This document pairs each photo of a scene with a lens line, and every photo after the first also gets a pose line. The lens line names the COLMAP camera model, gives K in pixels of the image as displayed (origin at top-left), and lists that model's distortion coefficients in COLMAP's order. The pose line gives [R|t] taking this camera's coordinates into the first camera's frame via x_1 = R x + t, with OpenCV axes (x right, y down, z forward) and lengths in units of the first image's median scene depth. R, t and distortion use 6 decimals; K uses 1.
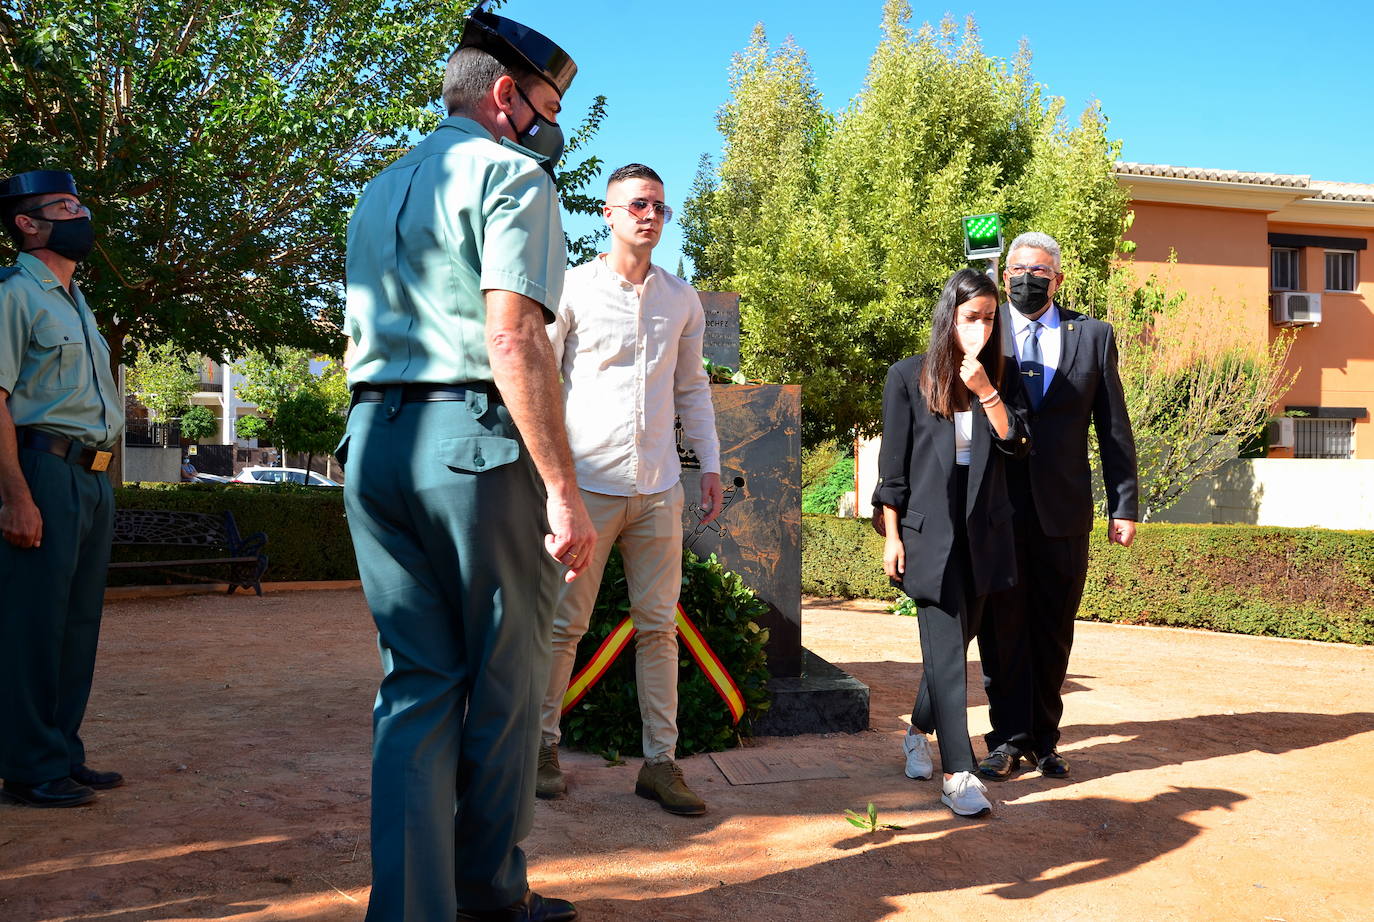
lens RADIAL K [[1035.1, 0, 686.6], [0, 1035.1, 460.8], [0, 0, 1]] dist [-0.130147, 0.114647]
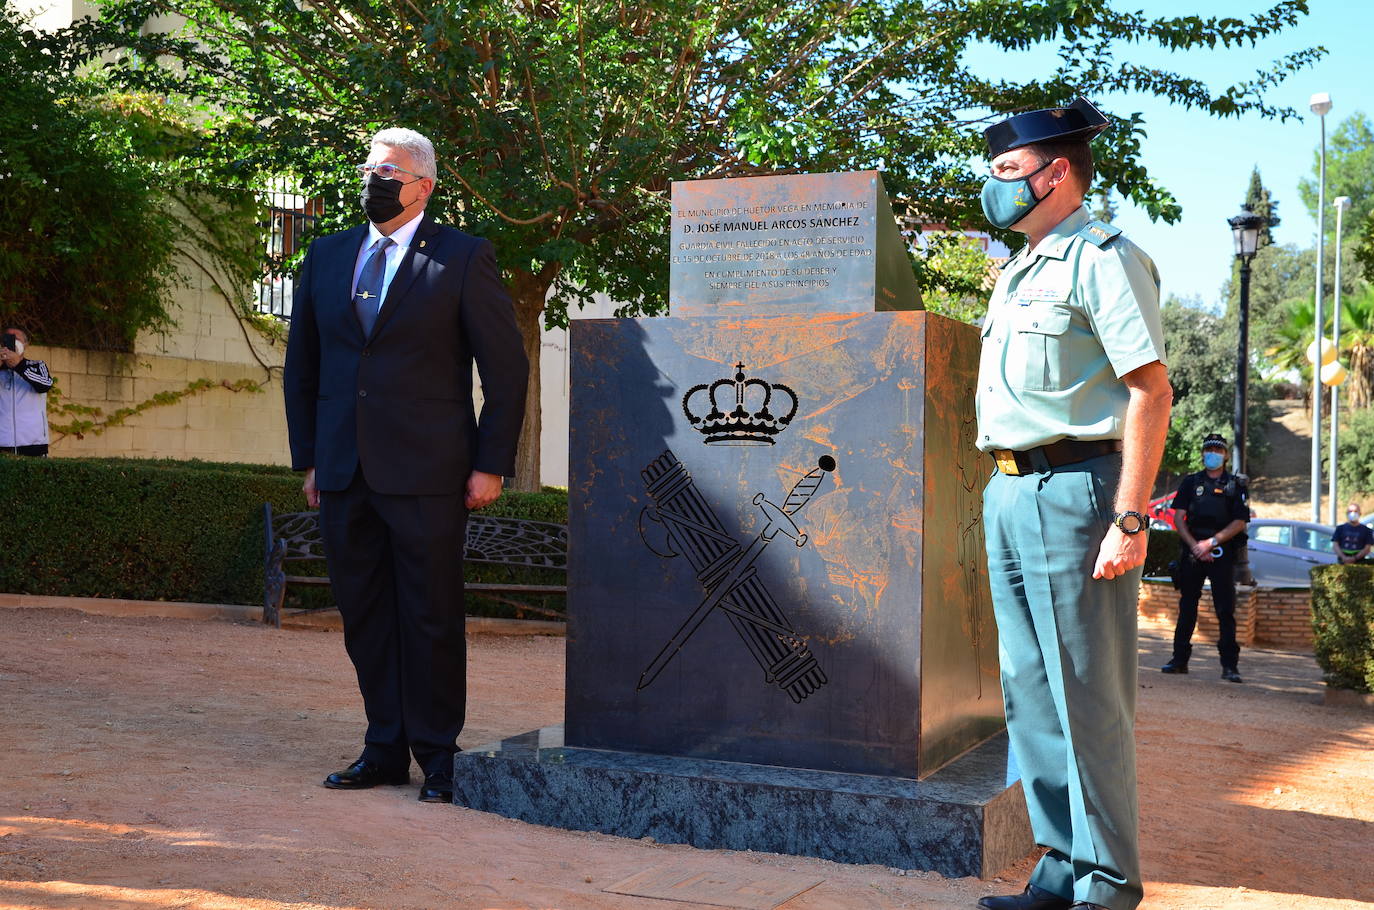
lens RADIAL K [[1692.5, 0, 687.0], [0, 1692.5, 468.1], [0, 0, 1]] dist [0.030037, 0.064509]
pose [[0.825163, 0.013700, -0.564728, 0.267148], [-0.019926, 0.999790, -0.004860, 0.014086], [0.564543, 0.015263, 0.825263, 0.033886]]
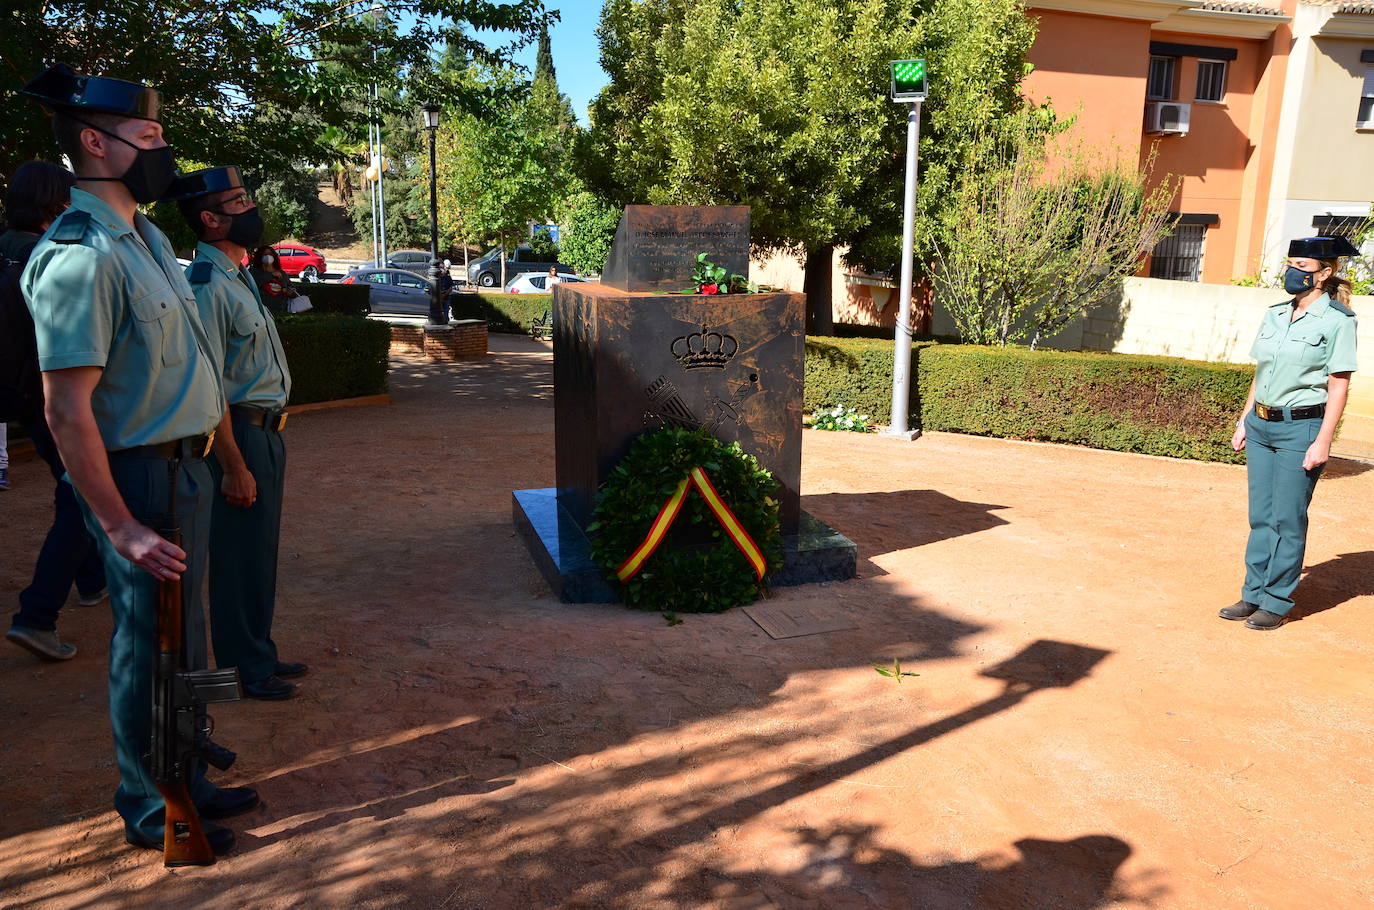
lens RADIAL K [[1027.0, 0, 671.1], [0, 1027.0, 454.7], [0, 0, 1]] dist [-0.127873, 0.119132]
pose [[0.992766, -0.021650, 0.118100, -0.084188], [-0.004986, 0.975327, 0.220710, -0.069837], [-0.119965, -0.219702, 0.968163, -0.063911]]
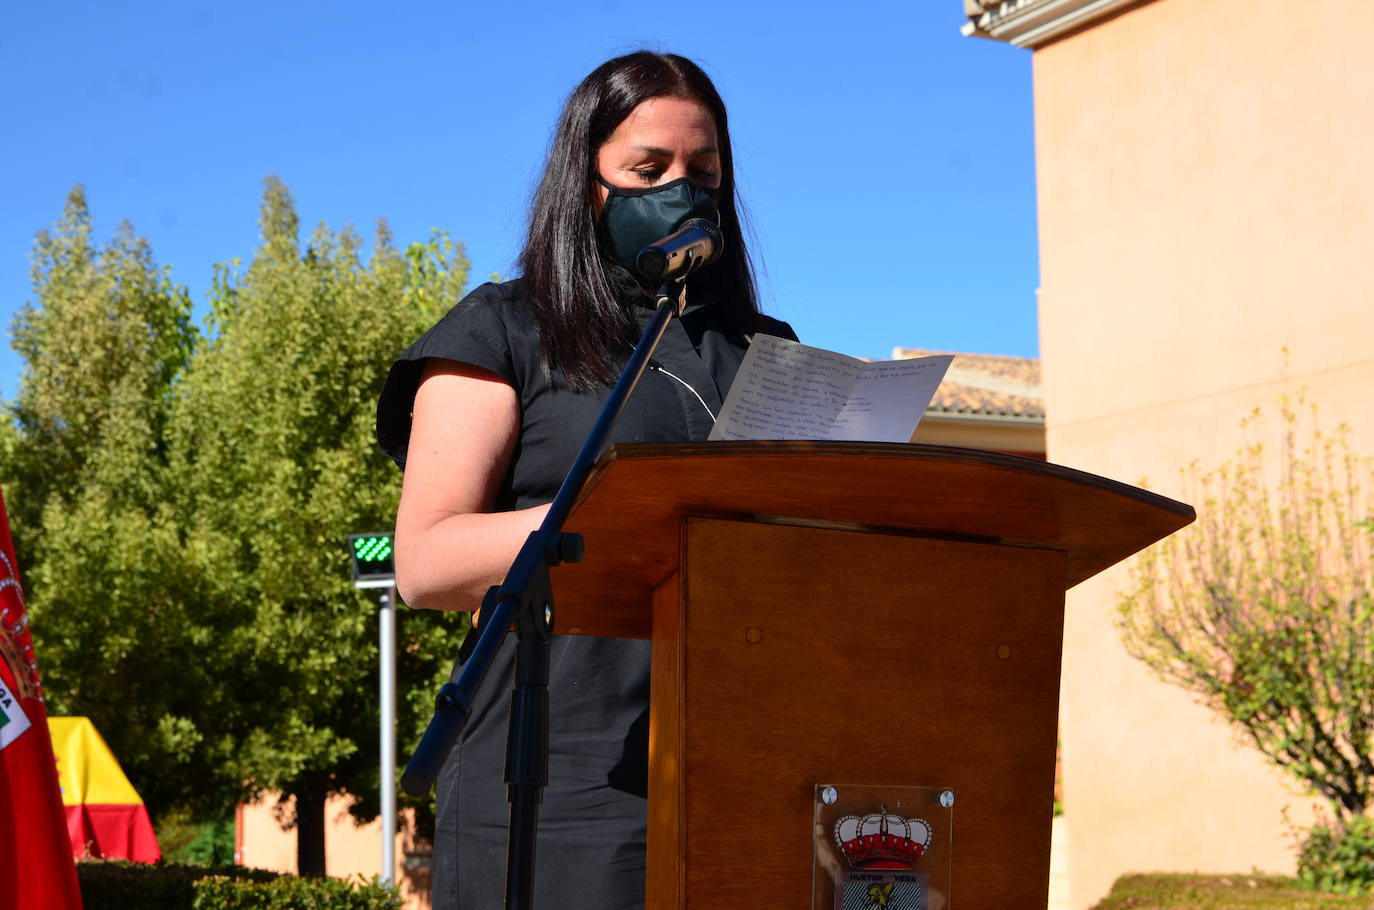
lens RADIAL K [[2365.1, 0, 689.6], [0, 2365.1, 455.4], [0, 0, 1]] dist [0.069293, 0.086702]
pose [[0.943091, 0.018288, 0.332030, -0.096987], [0.030274, 0.989618, -0.140498, -0.029827], [-0.331153, 0.142554, 0.932747, -0.833708]]
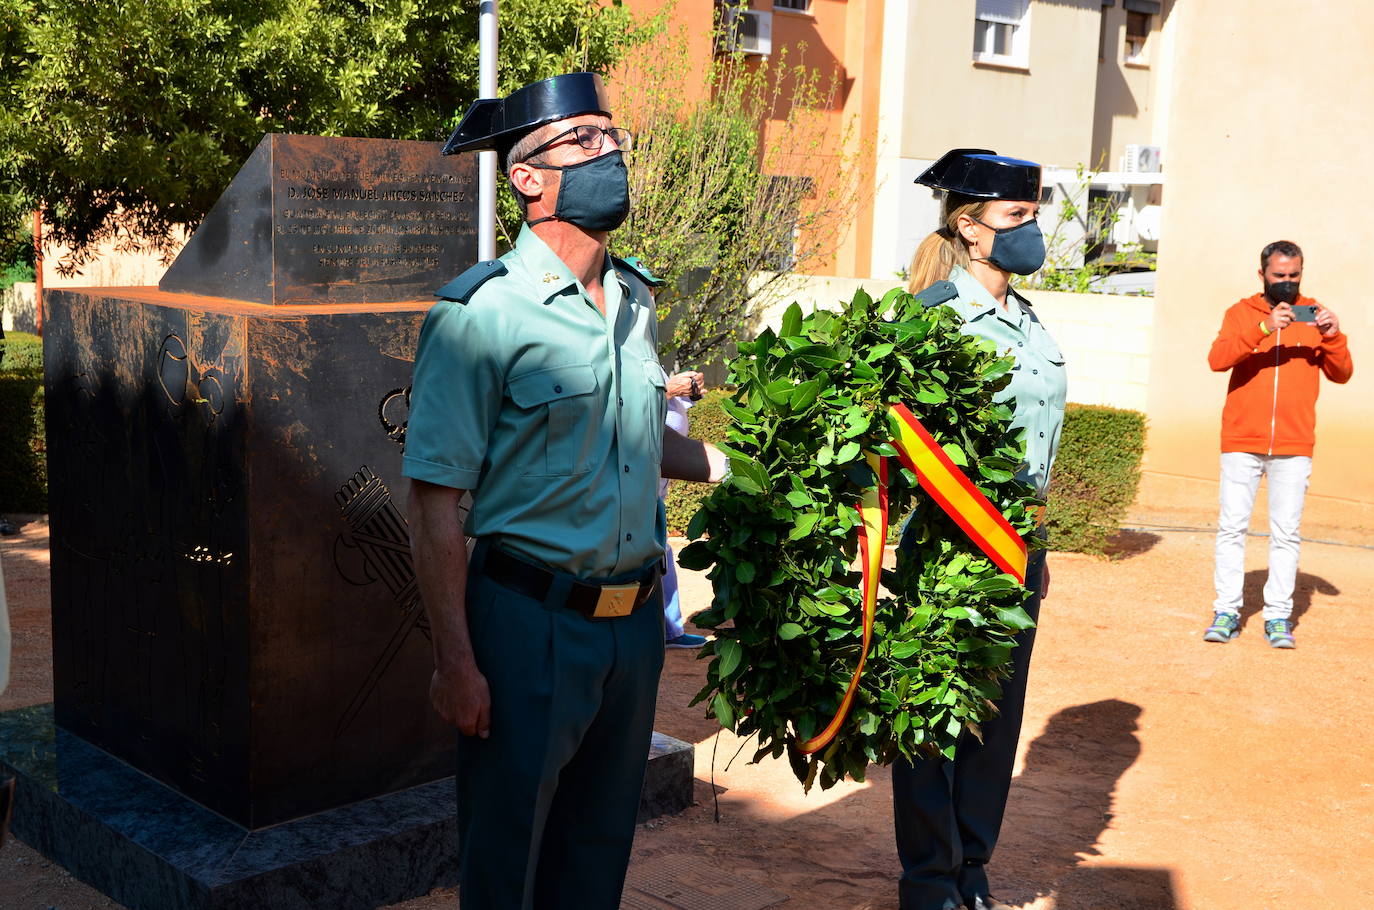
lens RADIAL K [[1688.9, 0, 681.8], [0, 1688.9, 461.6], [0, 0, 1]] dist [-0.007628, 0.249932]
pose [[0.827135, -0.064764, 0.558259, -0.205035], [-0.023793, 0.988412, 0.149919, -0.063316], [-0.561500, -0.137286, 0.816009, 0.042781]]
